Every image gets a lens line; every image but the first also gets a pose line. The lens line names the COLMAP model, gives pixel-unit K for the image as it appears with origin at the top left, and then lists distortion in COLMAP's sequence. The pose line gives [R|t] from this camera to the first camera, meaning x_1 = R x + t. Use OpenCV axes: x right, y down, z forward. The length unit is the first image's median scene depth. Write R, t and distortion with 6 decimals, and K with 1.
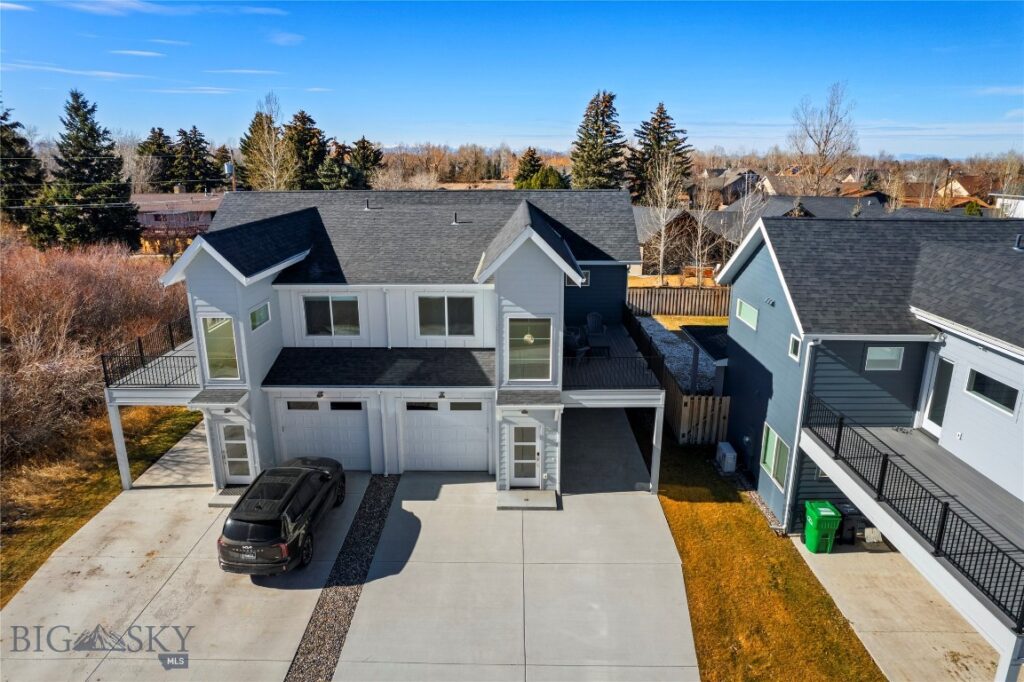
lens RADIAL K [[656.9, 0, 514.6], [0, 656.9, 339.5], [0, 0, 1]] dist [-0.085458, 0.071318]
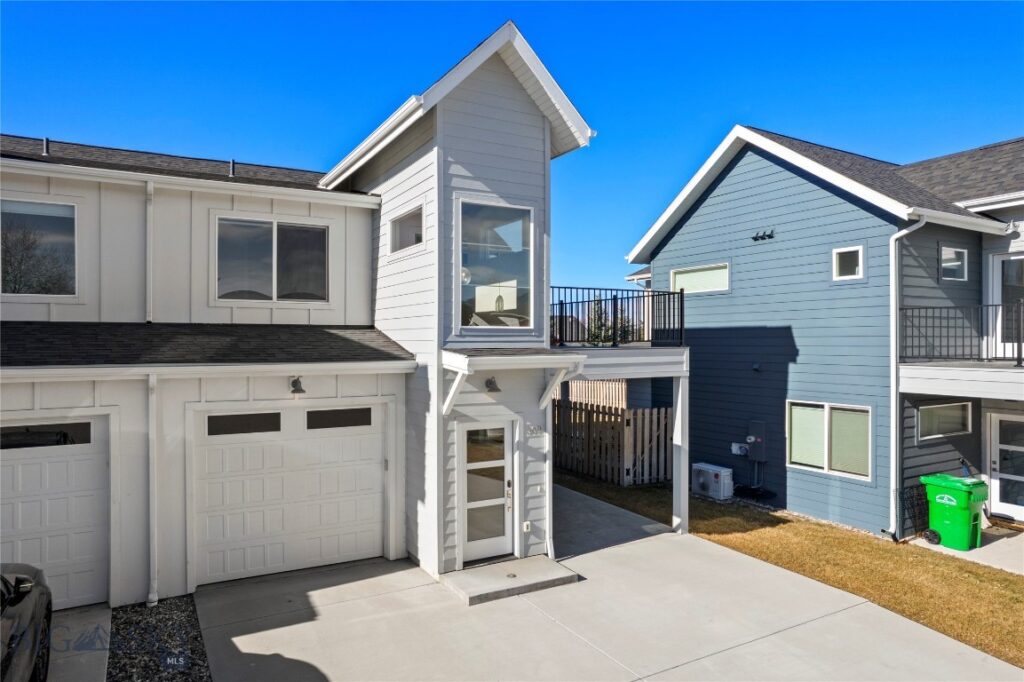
lens RADIAL K [[656.9, 0, 514.6], [0, 656.9, 339.5], [0, 0, 1]] dist [-0.085458, 0.071318]
pose [[0.862230, 0.000446, 0.506517, -0.210461], [0.137932, 0.962001, -0.235645, 0.179653], [-0.487375, 0.273045, 0.829405, 0.520829]]
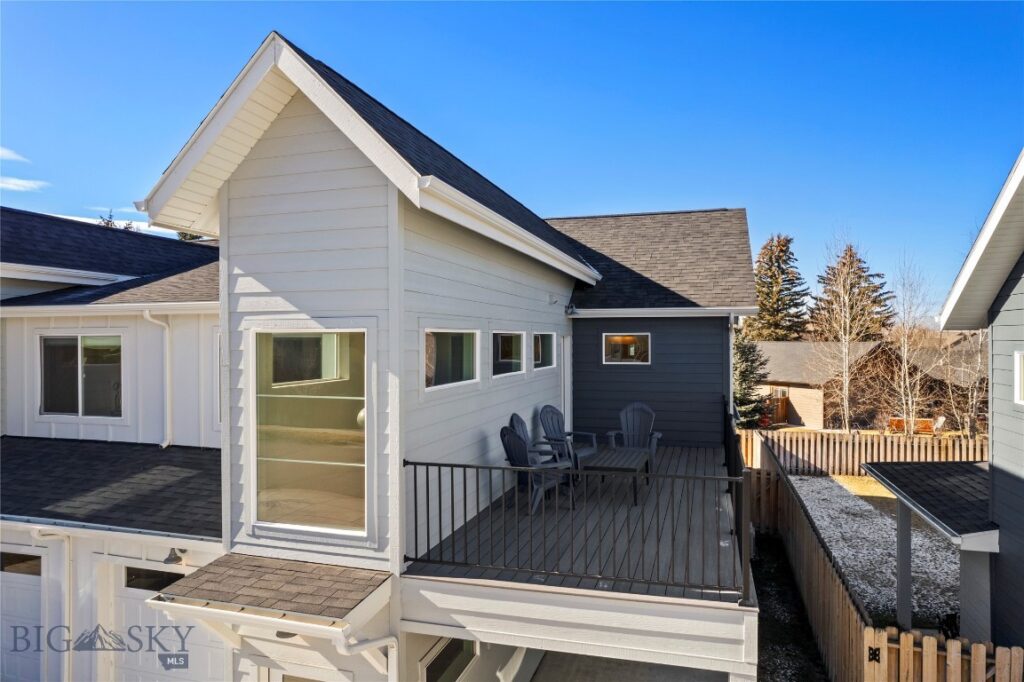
lens RADIAL K [[656.9, 0, 514.6], [0, 656.9, 339.5], [0, 0, 1]] dist [-0.085458, 0.071318]
pose [[0.960545, -0.002052, -0.278118, 0.192724], [-0.072881, 0.963173, -0.258819, 0.043532], [0.268406, 0.268876, 0.925021, 0.651245]]
